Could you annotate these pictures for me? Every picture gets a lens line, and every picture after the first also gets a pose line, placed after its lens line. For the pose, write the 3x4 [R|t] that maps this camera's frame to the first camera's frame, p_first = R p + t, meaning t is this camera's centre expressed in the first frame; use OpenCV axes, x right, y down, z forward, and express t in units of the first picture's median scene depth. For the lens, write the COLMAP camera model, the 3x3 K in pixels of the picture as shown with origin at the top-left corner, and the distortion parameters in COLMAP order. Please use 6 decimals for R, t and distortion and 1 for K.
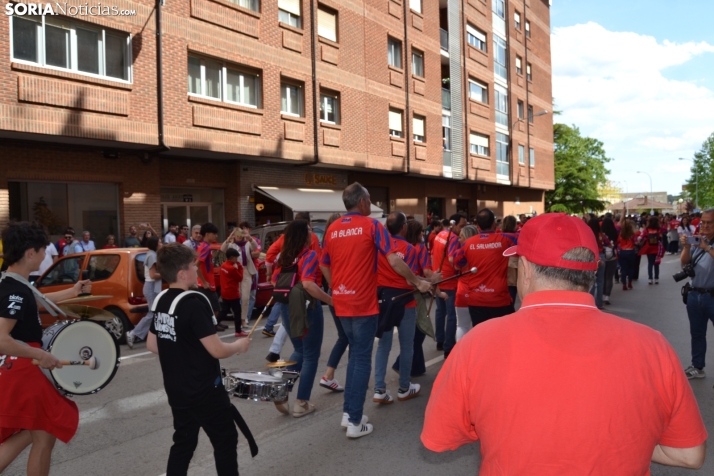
lens RADIAL K [[547.5, 0, 345.4], [0, 547.5, 239.7], [0, 0, 1]] dist [-0.067891, 0.002621]
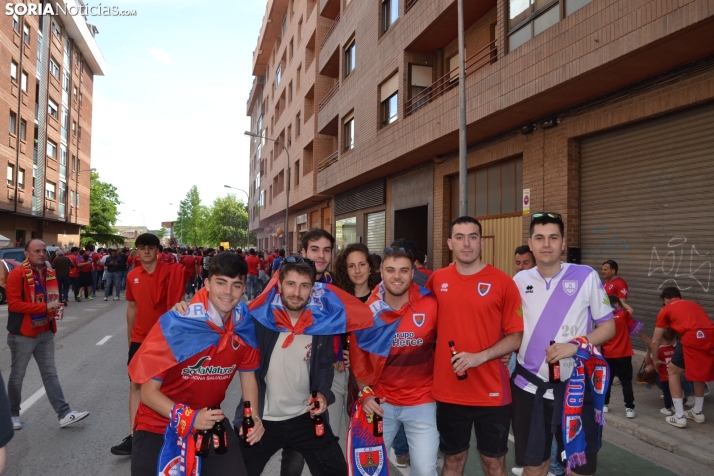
lens RADIAL K [[547.5, 0, 345.4], [0, 547.5, 239.7], [0, 0, 1]] dist [-0.067891, 0.002621]
pose [[0.626258, 0.045037, 0.778314, -0.267445], [-0.000101, 0.998335, -0.057687, 0.014097], [-0.779616, 0.036048, 0.625219, -0.302740]]
